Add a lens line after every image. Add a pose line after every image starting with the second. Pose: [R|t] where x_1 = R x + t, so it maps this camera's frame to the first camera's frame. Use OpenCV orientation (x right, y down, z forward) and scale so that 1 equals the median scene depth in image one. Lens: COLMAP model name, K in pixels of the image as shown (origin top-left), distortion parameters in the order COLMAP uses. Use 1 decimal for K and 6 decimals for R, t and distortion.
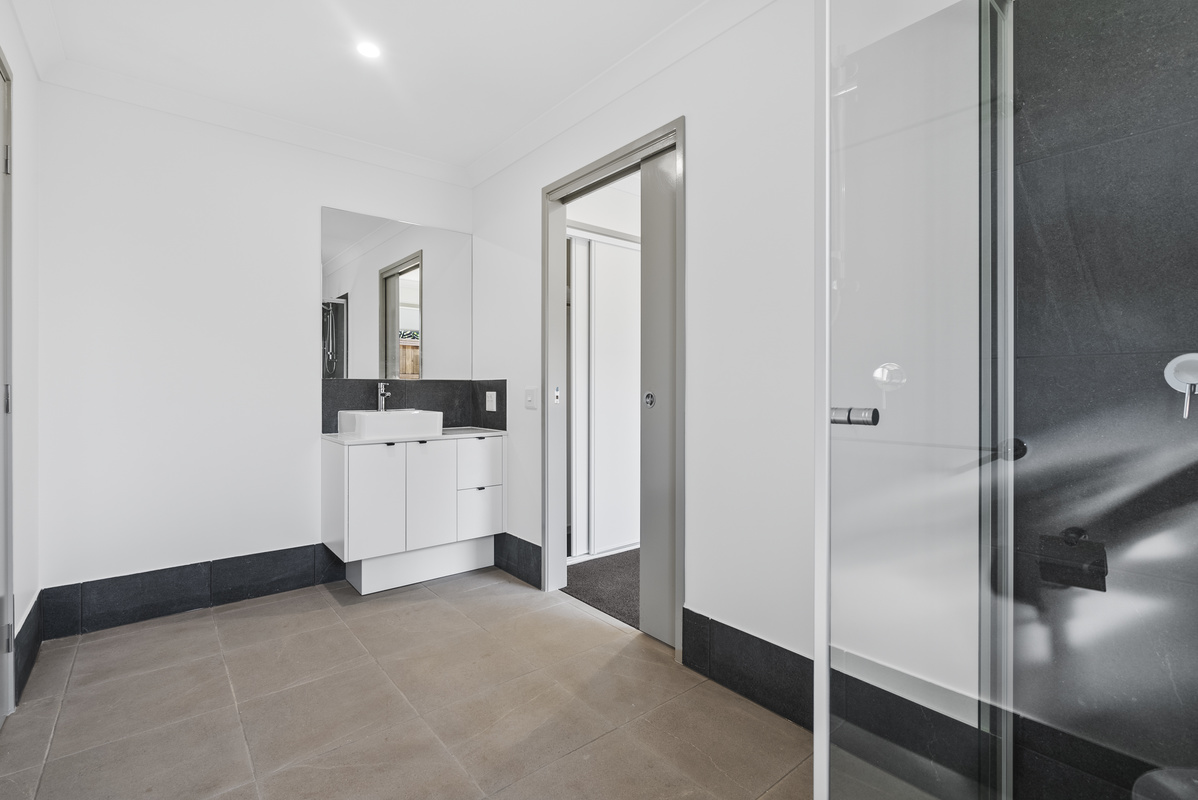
lens RADIAL K [[557.9, 0, 600.5], [0, 557.9, 372.3], [0, 0, 1]] dist [0.000048, 0.000125]
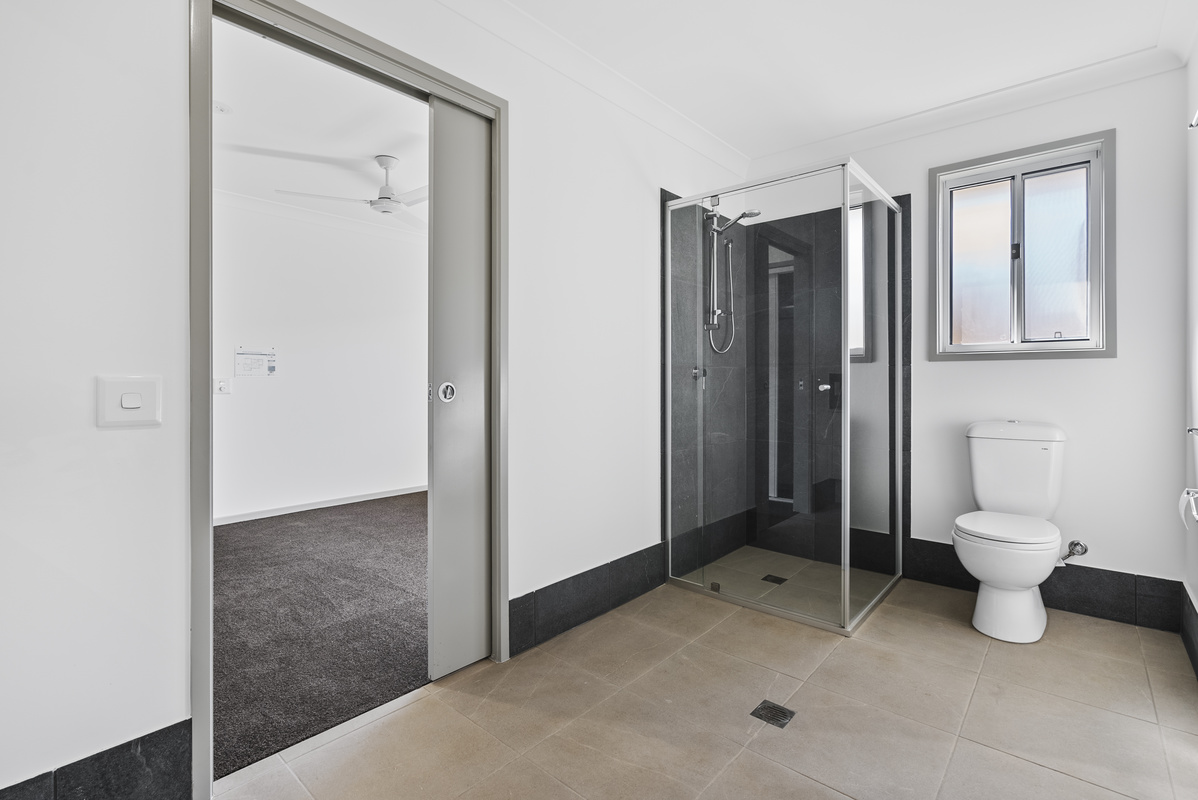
lens RADIAL K [[557.9, 0, 600.5], [0, 557.9, 372.3], [0, 0, 1]] dist [0.000048, 0.000125]
pose [[-0.167947, 0.010104, 0.985744, -0.901418], [-0.025454, 0.999570, -0.014582, 0.026879], [-0.985467, -0.027540, -0.167617, 1.067429]]
